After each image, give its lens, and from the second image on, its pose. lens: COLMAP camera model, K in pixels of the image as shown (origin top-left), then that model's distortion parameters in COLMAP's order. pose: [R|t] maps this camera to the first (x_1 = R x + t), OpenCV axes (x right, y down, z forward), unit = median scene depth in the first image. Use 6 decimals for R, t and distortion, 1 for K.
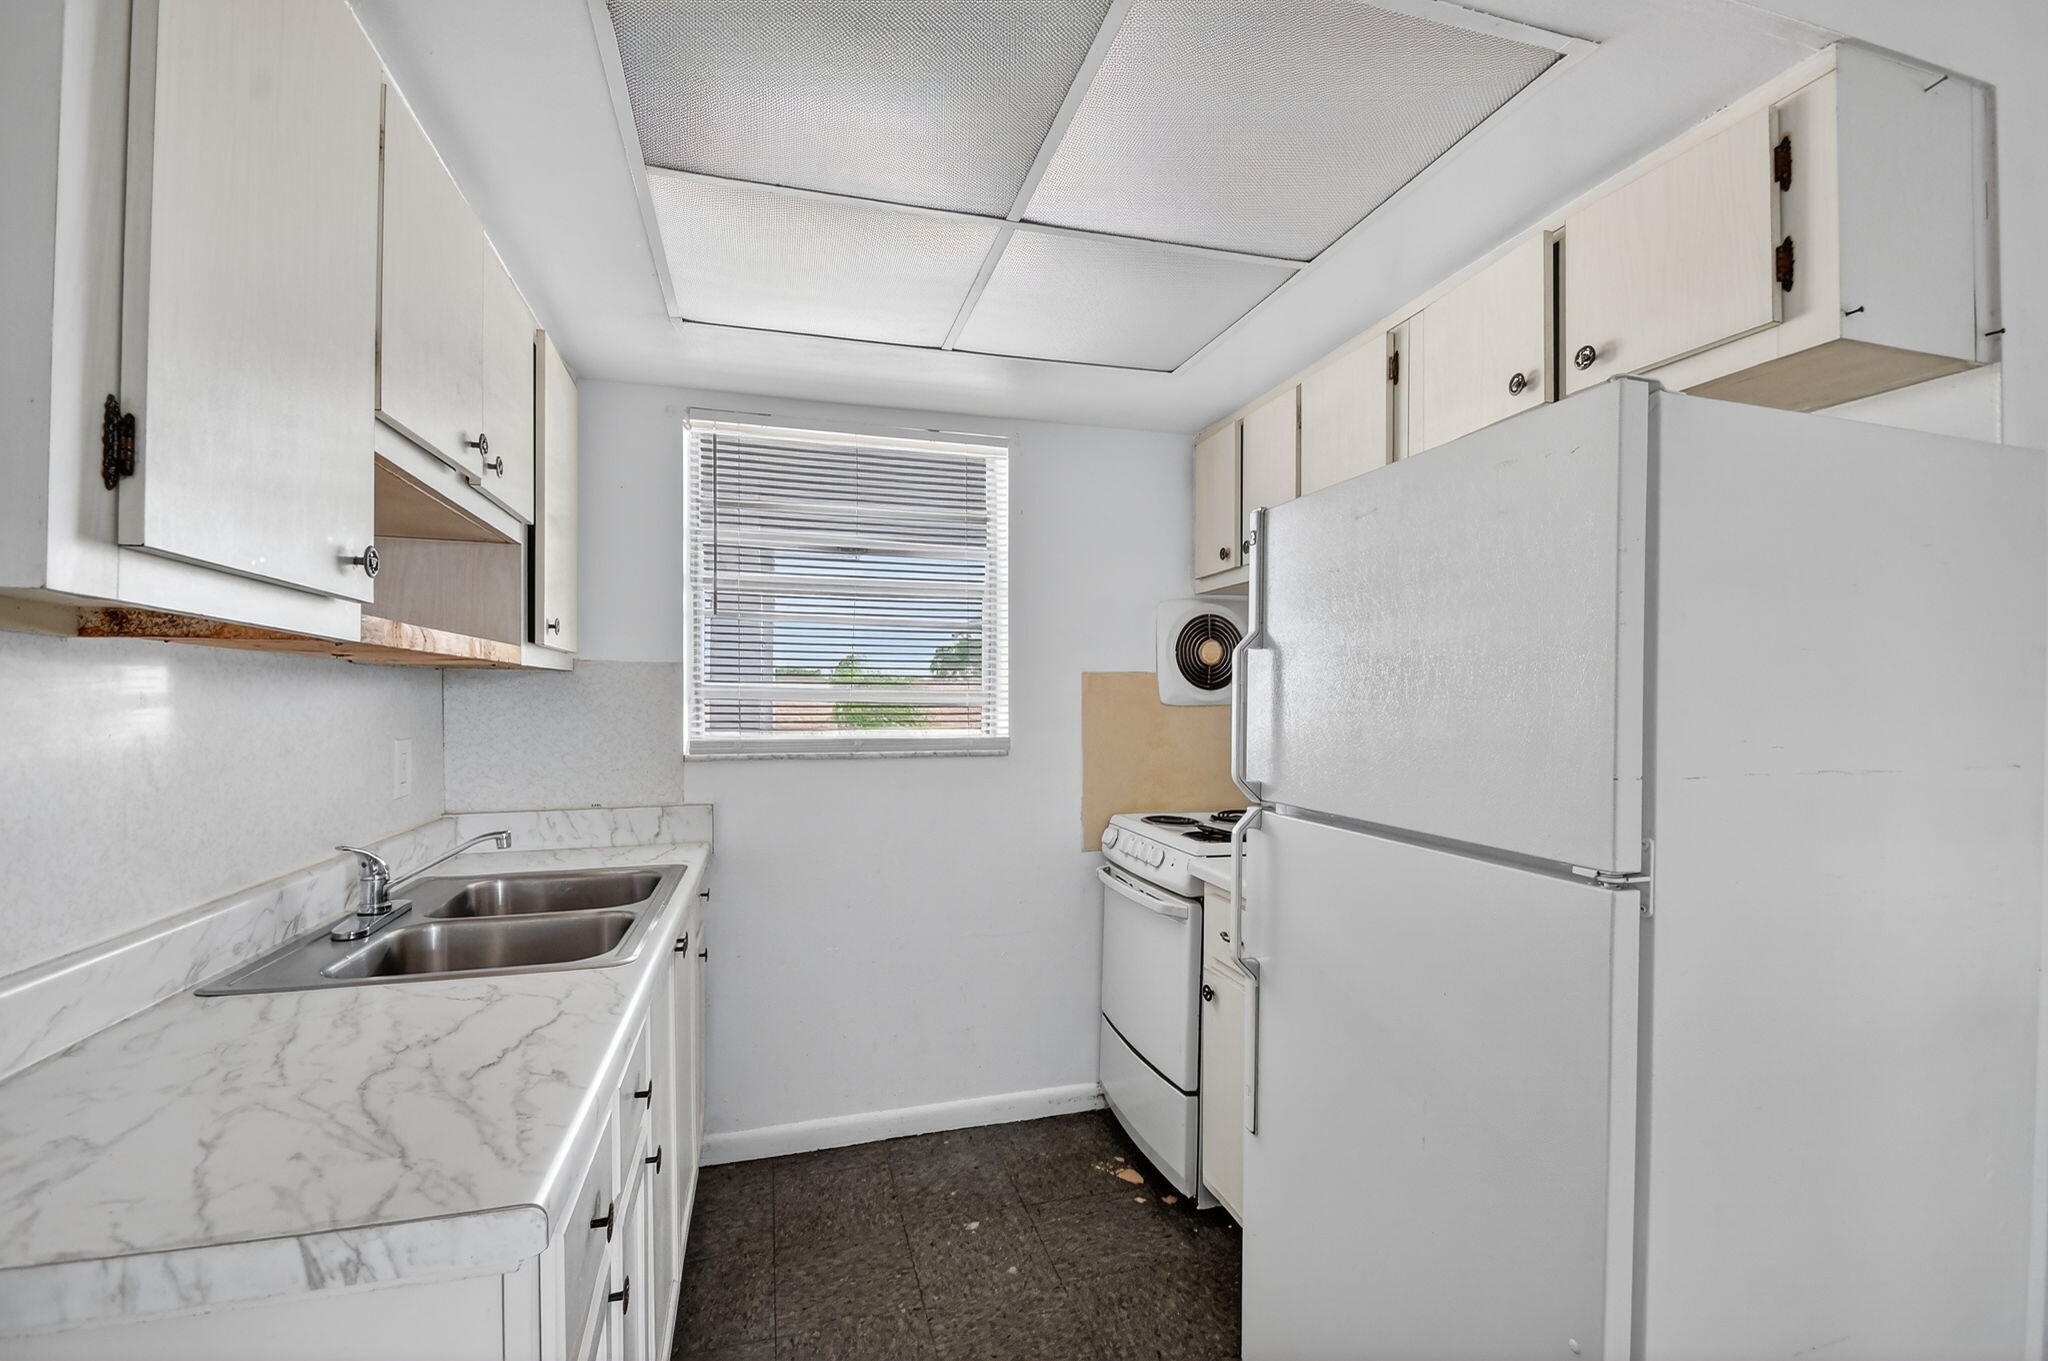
lens RADIAL K [[892.2, 0, 1024.9], [0, 892.2, 704.4], [0, 0, 1]] dist [0.019498, -0.020351]
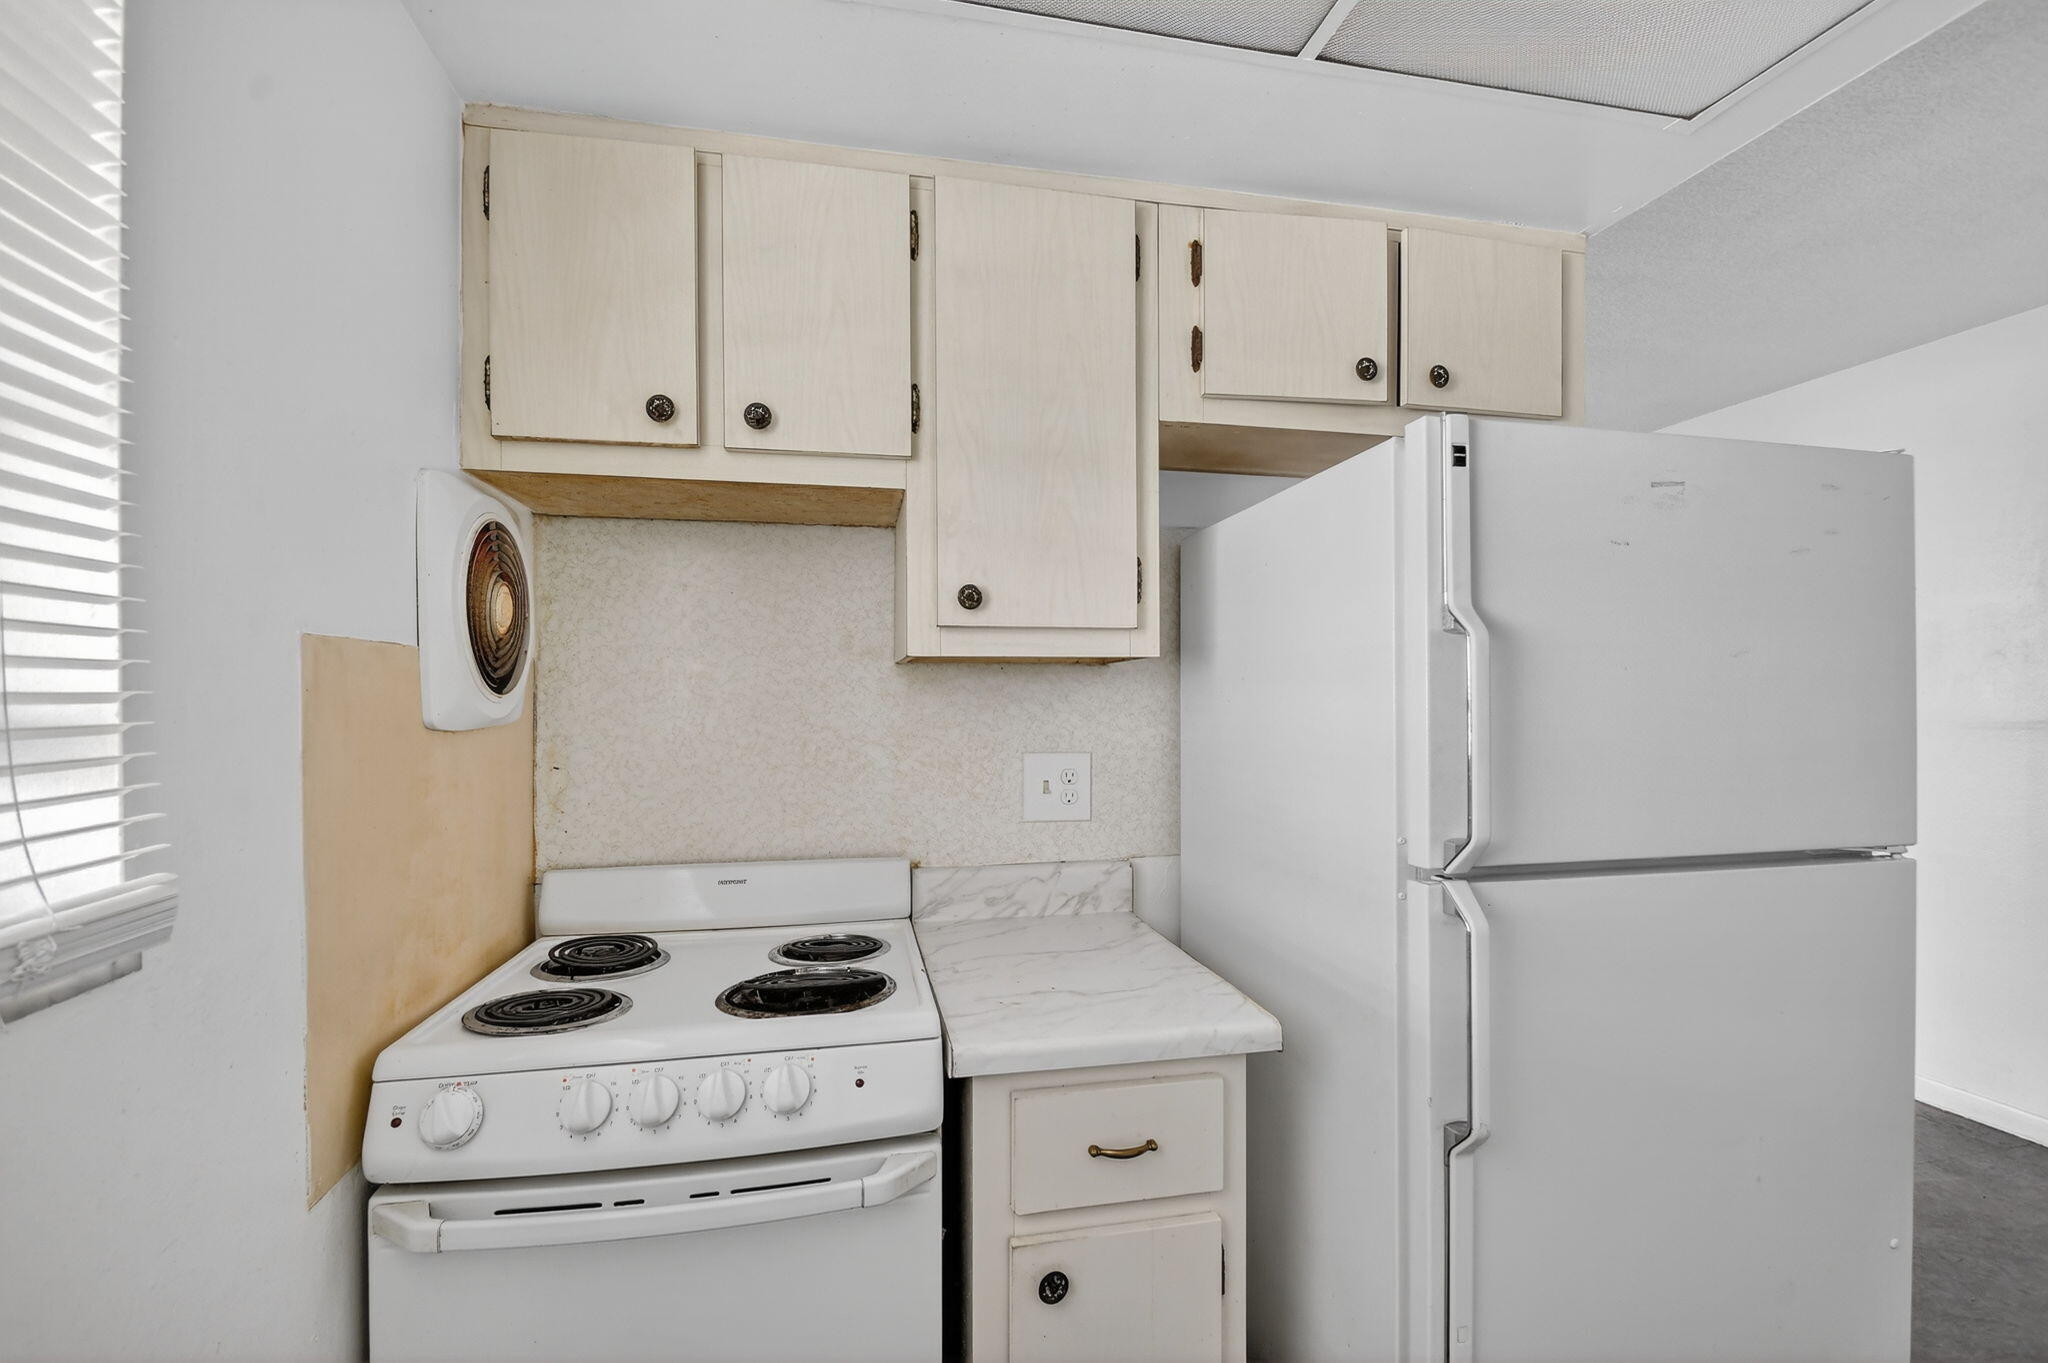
lens RADIAL K [[892.2, 0, 1024.9], [0, 892.2, 705.4], [0, 0, 1]] dist [0.019498, -0.020351]
pose [[0.079201, -0.014010, 0.996760, -0.320555], [0.005053, 0.999894, 0.013652, -0.019267], [-0.996846, 0.003955, 0.079263, 1.010087]]
